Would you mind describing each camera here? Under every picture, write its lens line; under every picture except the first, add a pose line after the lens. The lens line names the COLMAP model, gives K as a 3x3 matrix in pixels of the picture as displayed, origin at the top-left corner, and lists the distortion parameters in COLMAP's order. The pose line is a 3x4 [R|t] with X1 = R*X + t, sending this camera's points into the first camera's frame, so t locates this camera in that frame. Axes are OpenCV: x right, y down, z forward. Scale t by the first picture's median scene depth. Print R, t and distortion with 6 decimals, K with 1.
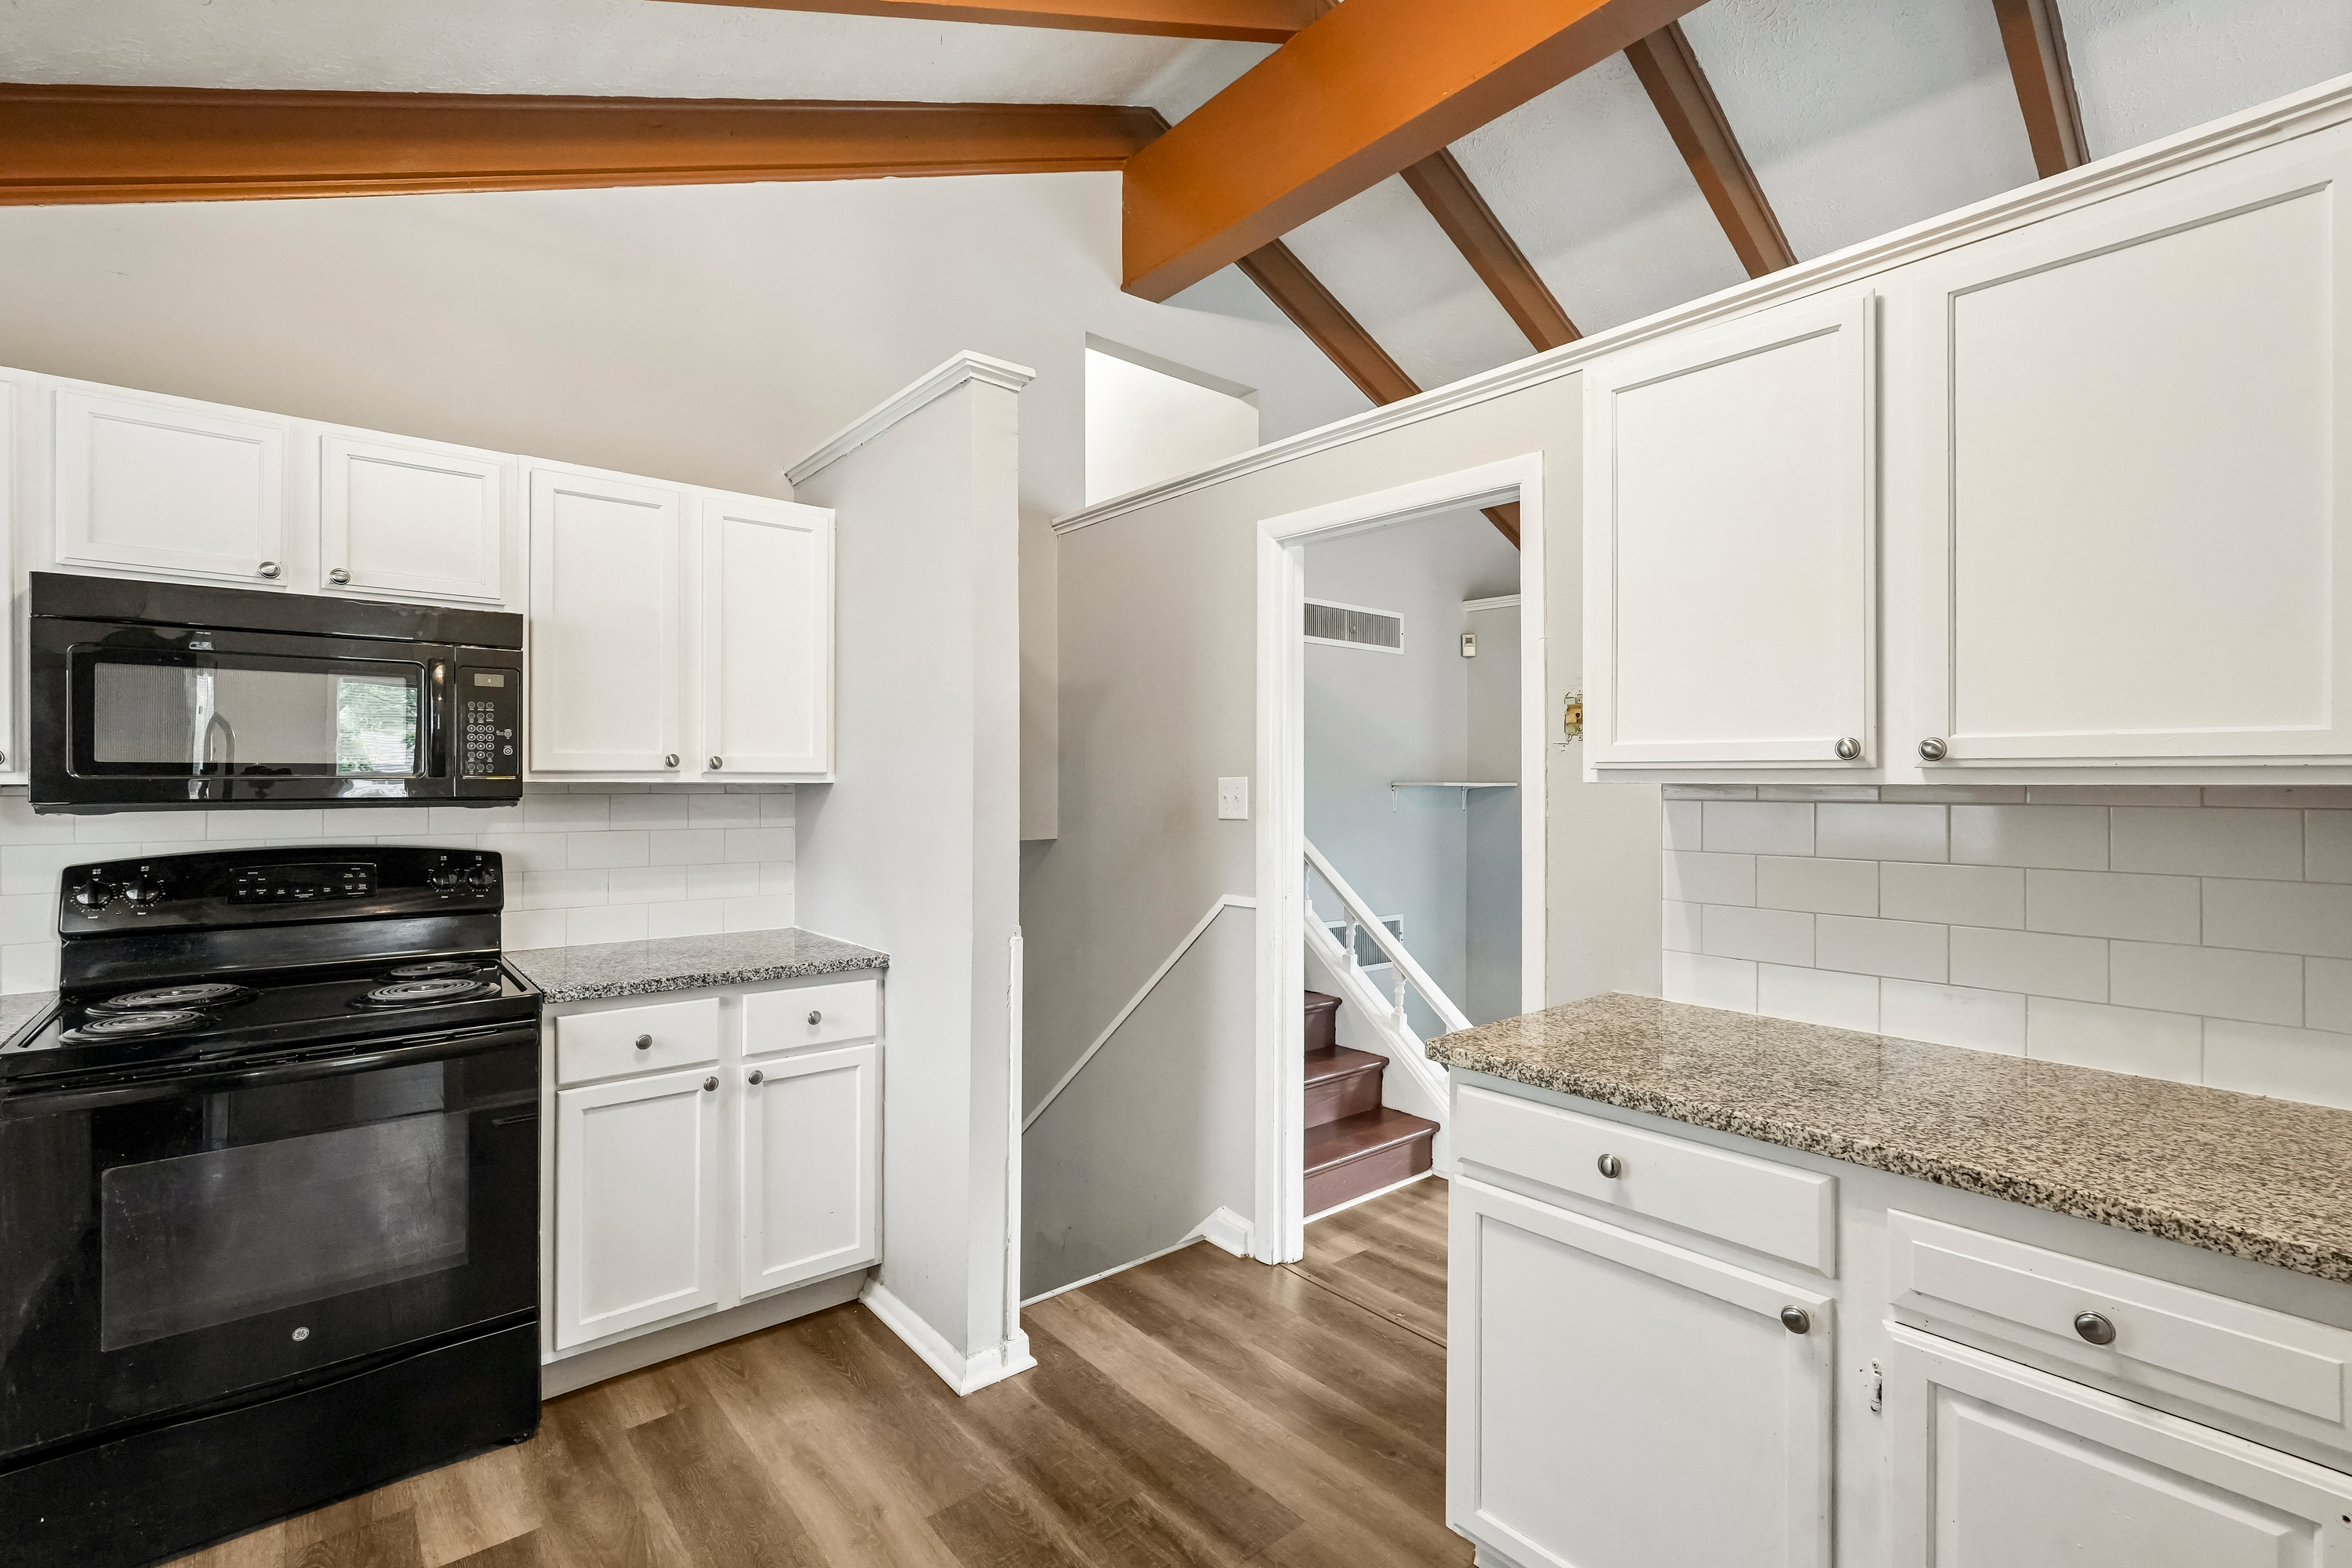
lens RADIAL K [[1035.3, 0, 1161.8], [0, 1035.3, 774.0], [0, 0, 1]] dist [-0.012457, 0.007074]
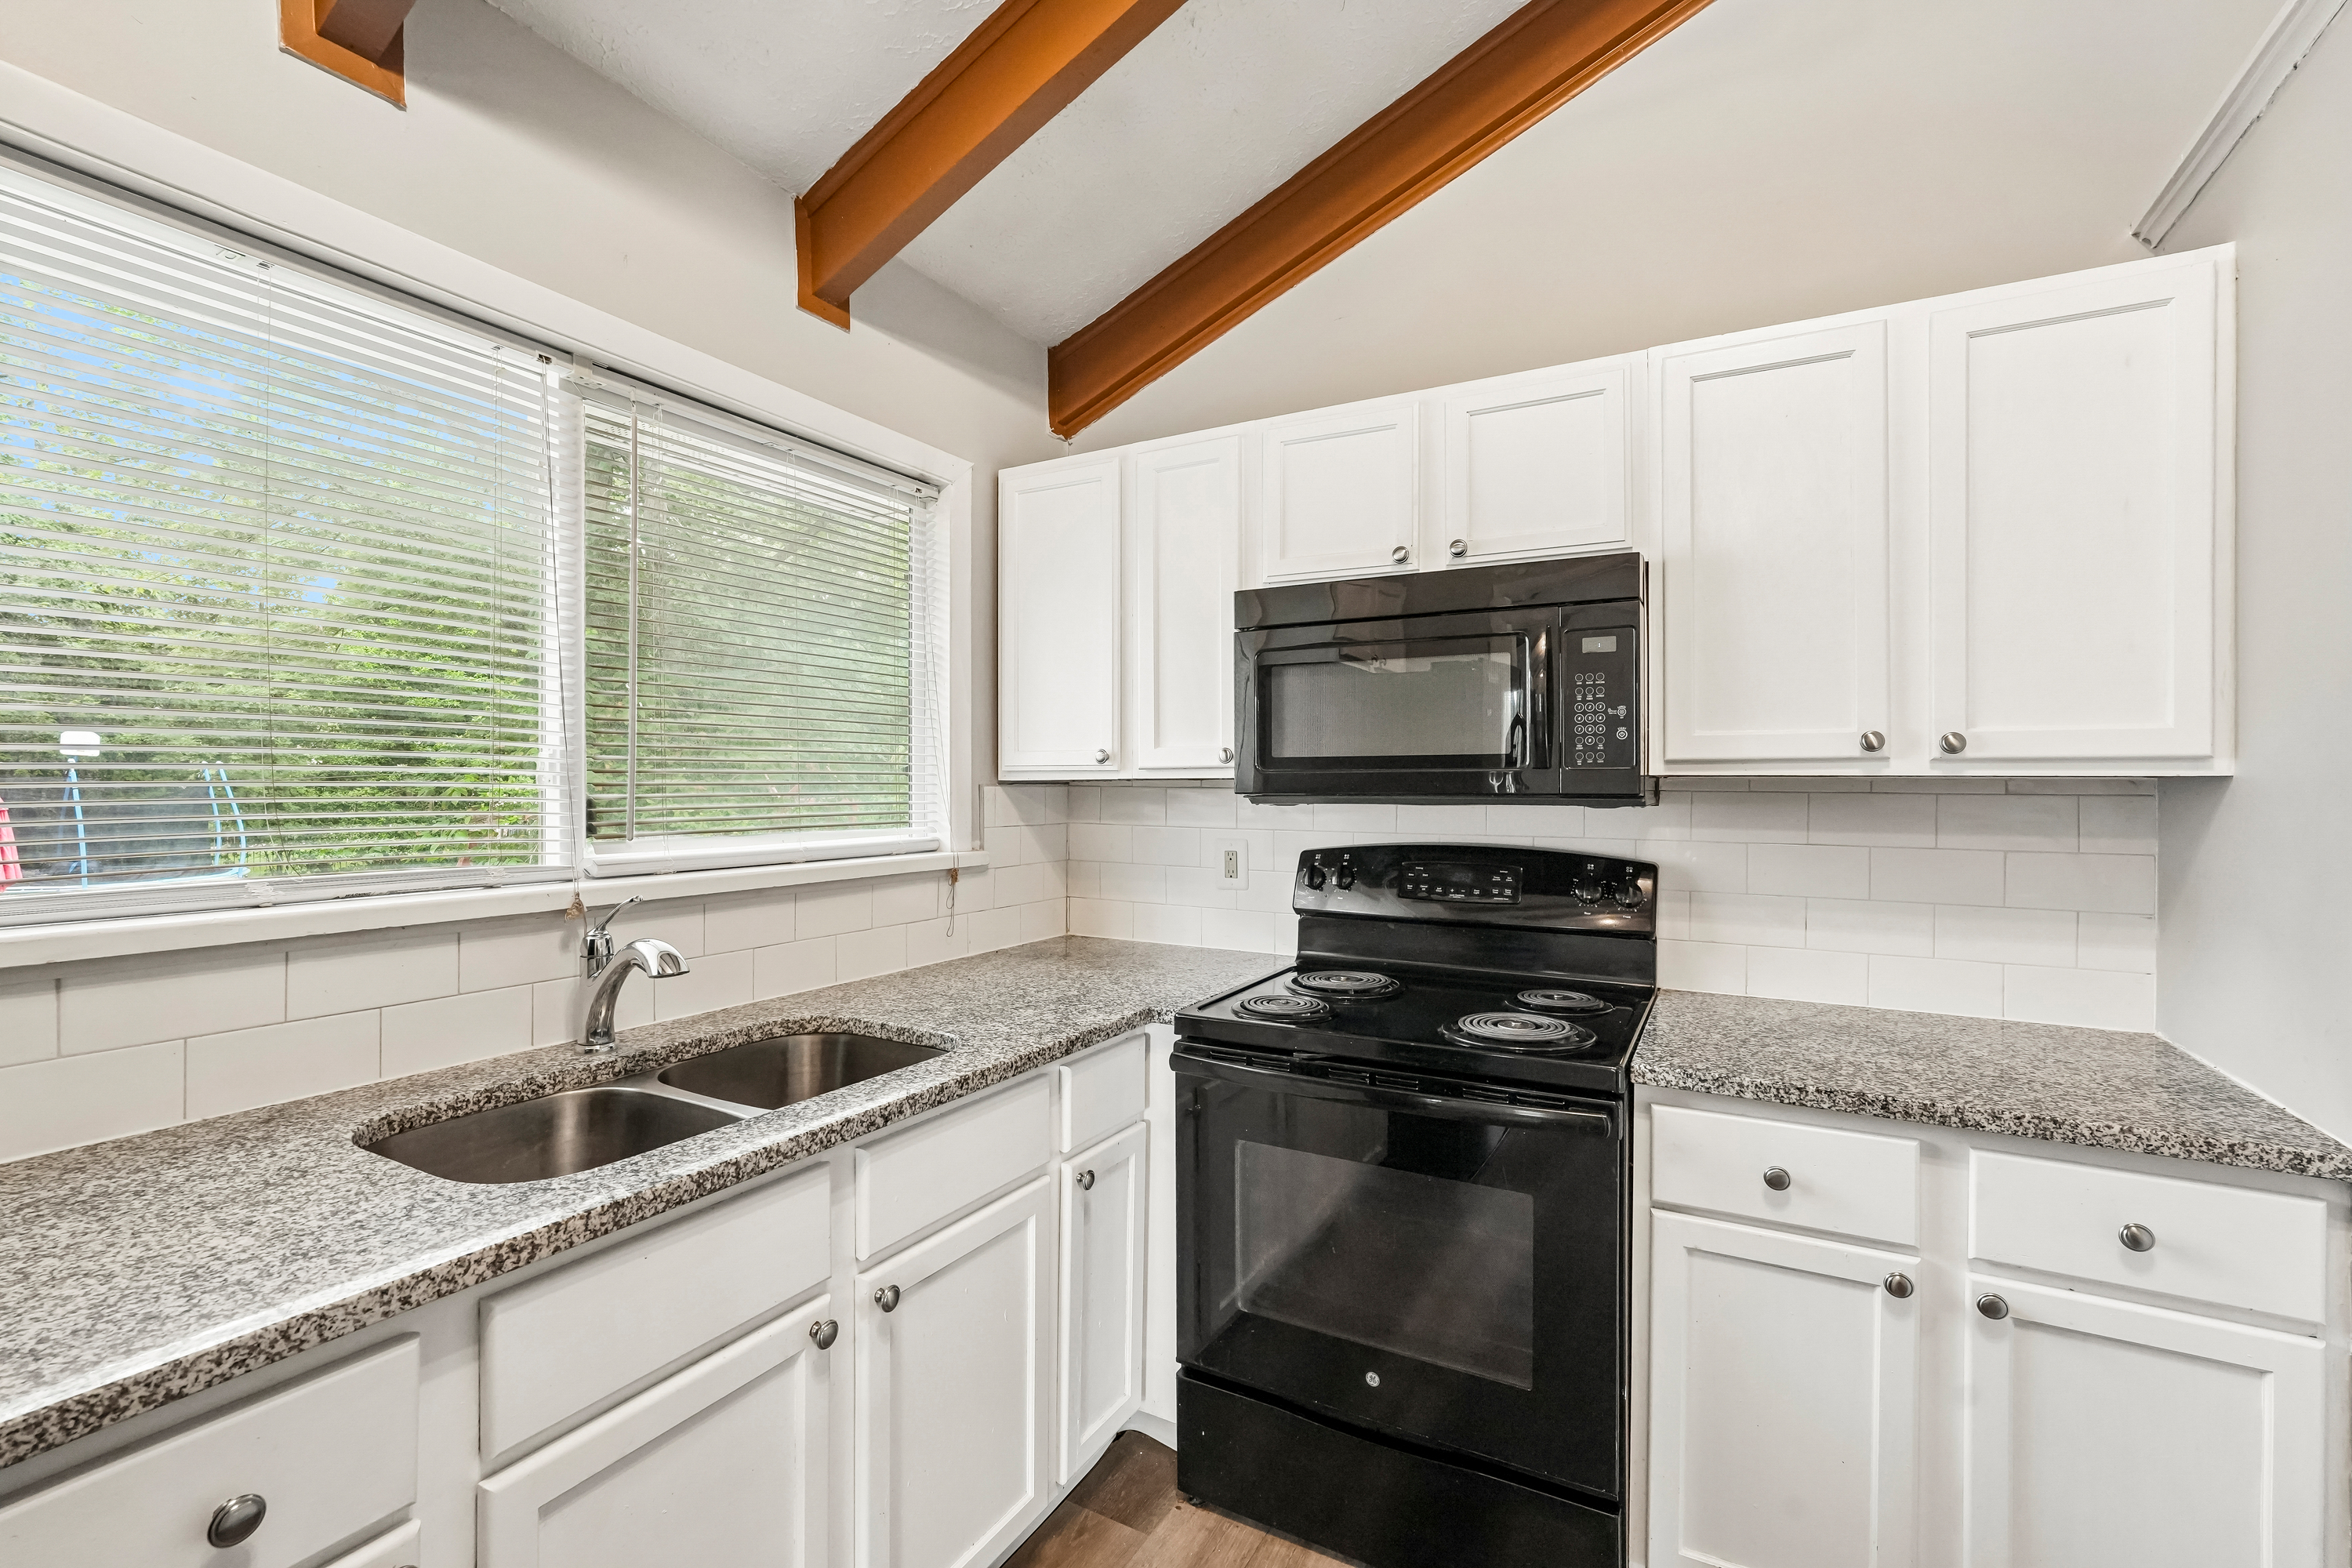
lens RADIAL K [[1035.3, 0, 1174.3], [0, 1035.3, 781.2], [0, 0, 1]] dist [-0.012457, 0.007074]
pose [[0.360502, -0.000584, -0.932758, -0.036853], [0.006740, 0.999975, 0.001980, 0.008461], [0.932734, -0.007001, 0.360497, 0.401822]]
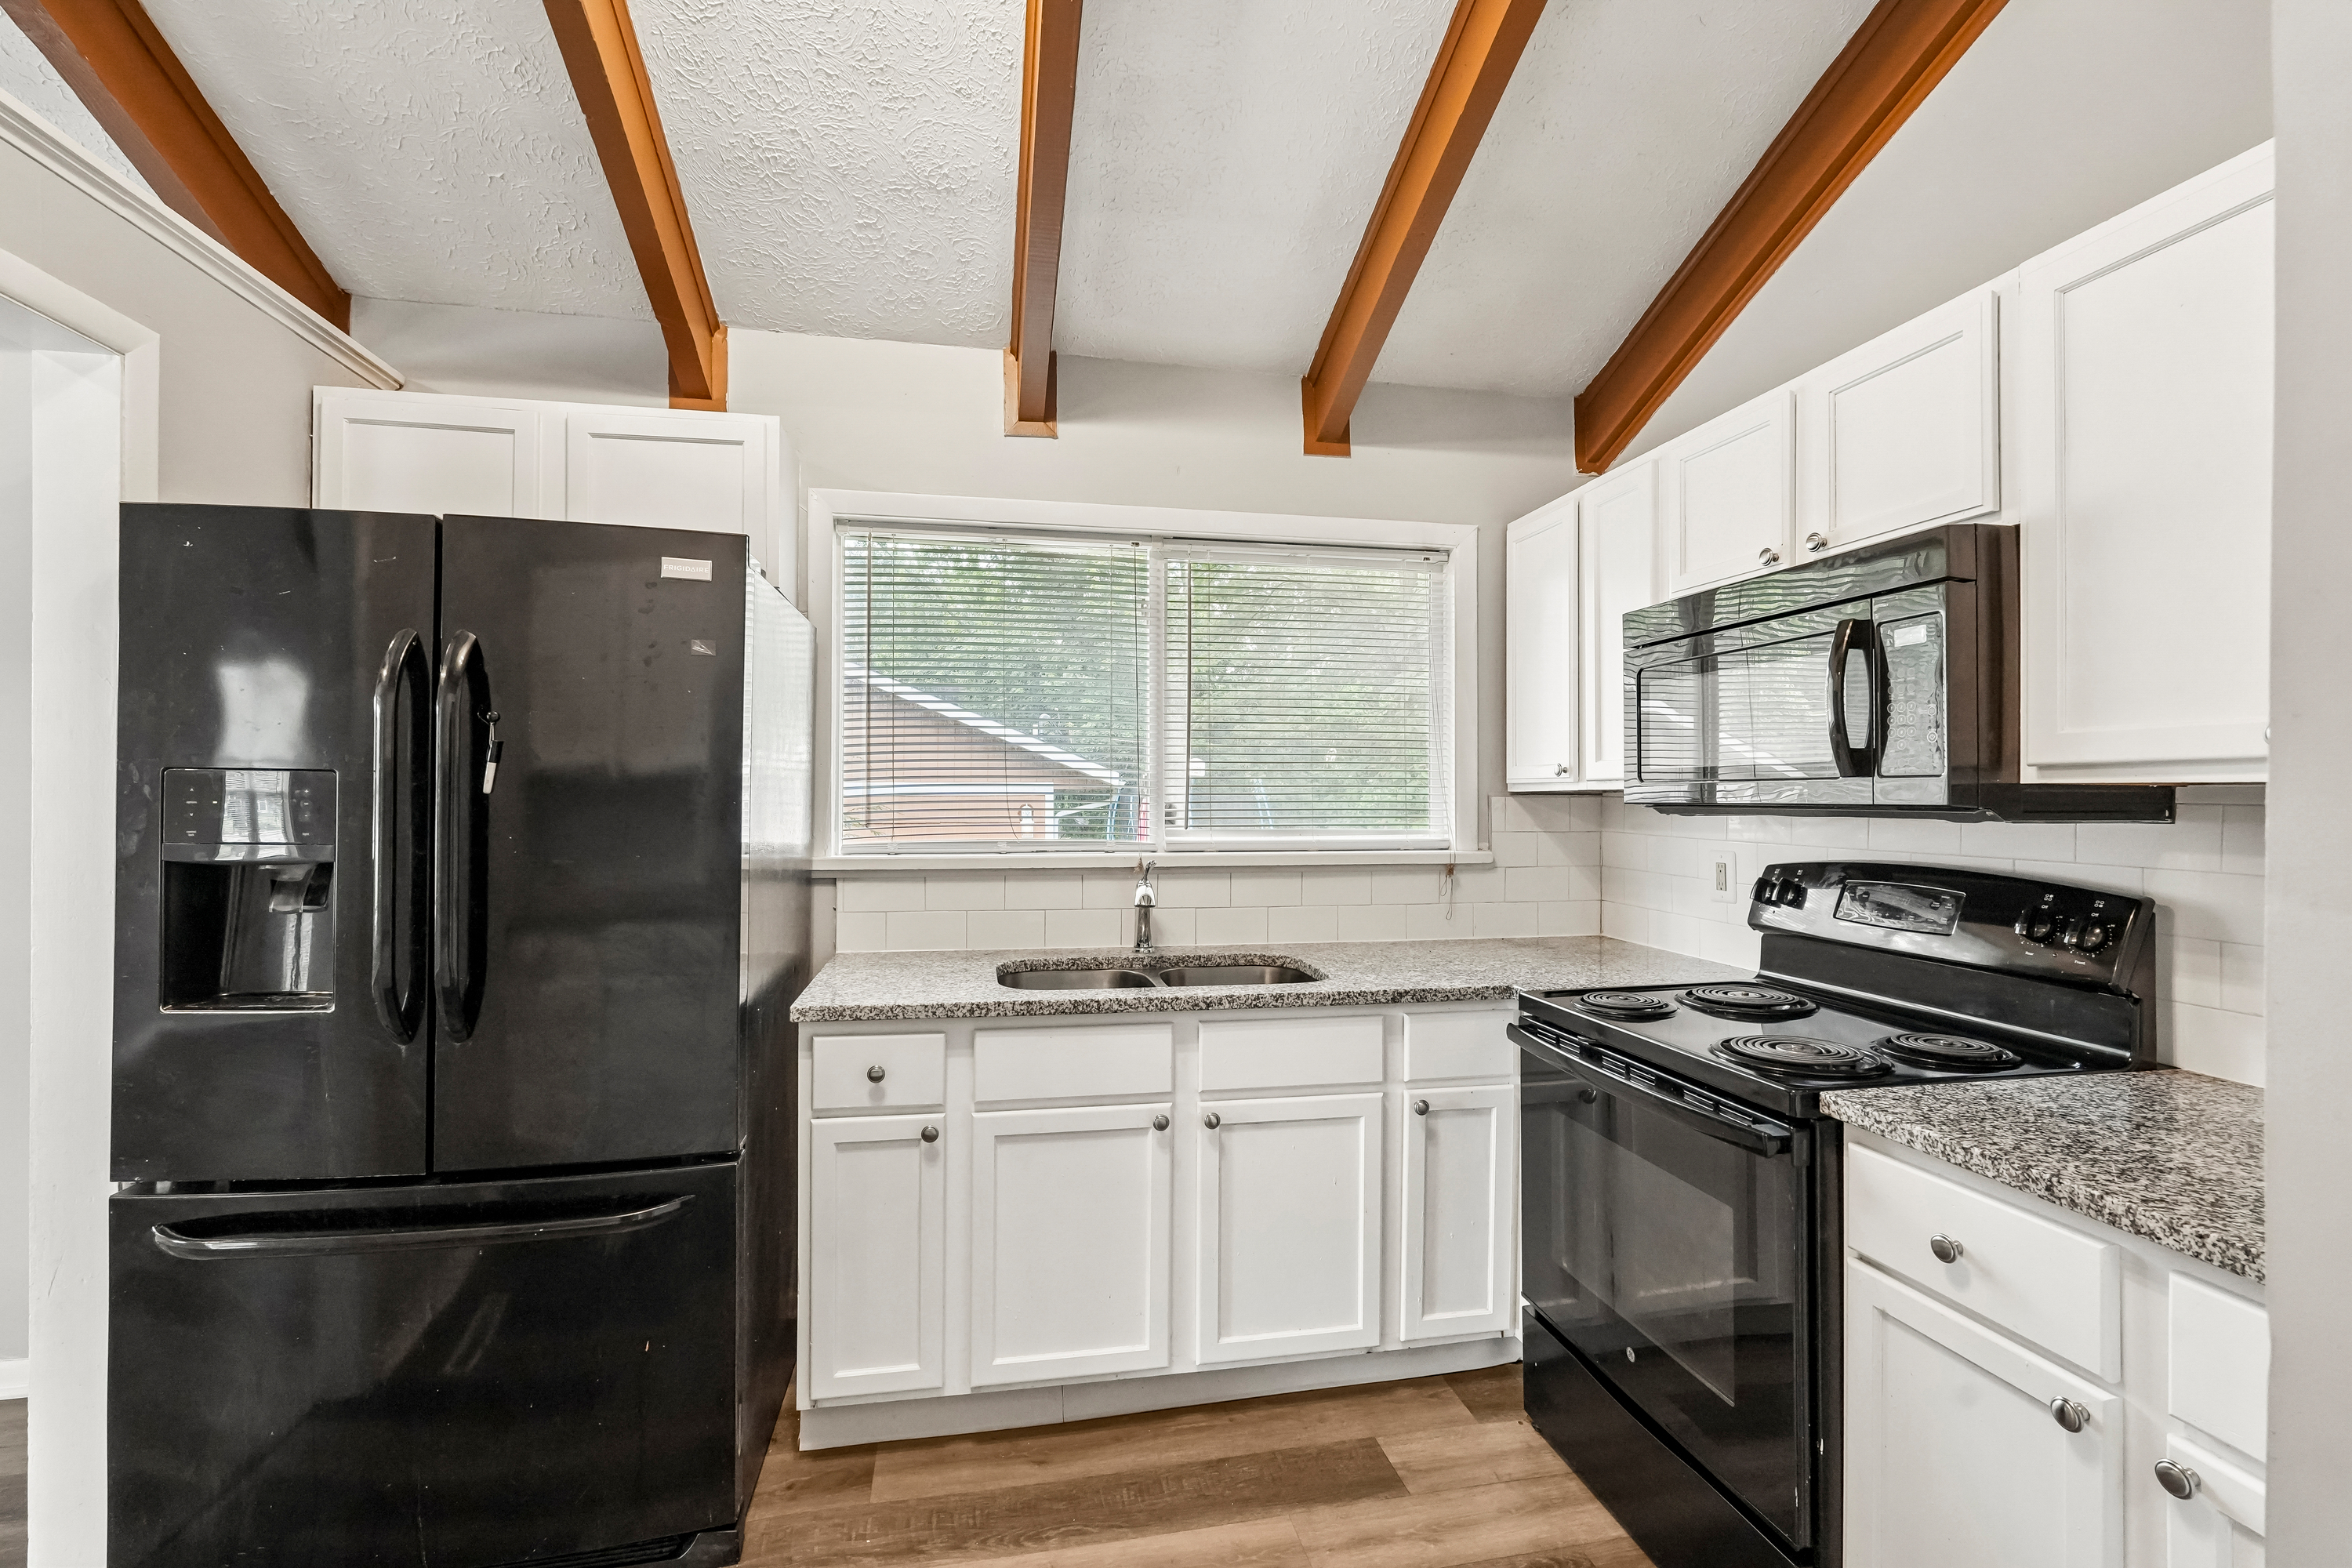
lens RADIAL K [[1035.3, 0, 1169.7], [0, 1035.3, 781.3], [0, 0, 1]] dist [-0.012457, 0.007074]
pose [[-0.483753, -0.011136, -0.875134, 0.181778], [0.005786, 0.999856, -0.015922, 0.013692], [0.875185, -0.012766, -0.483619, 0.866364]]
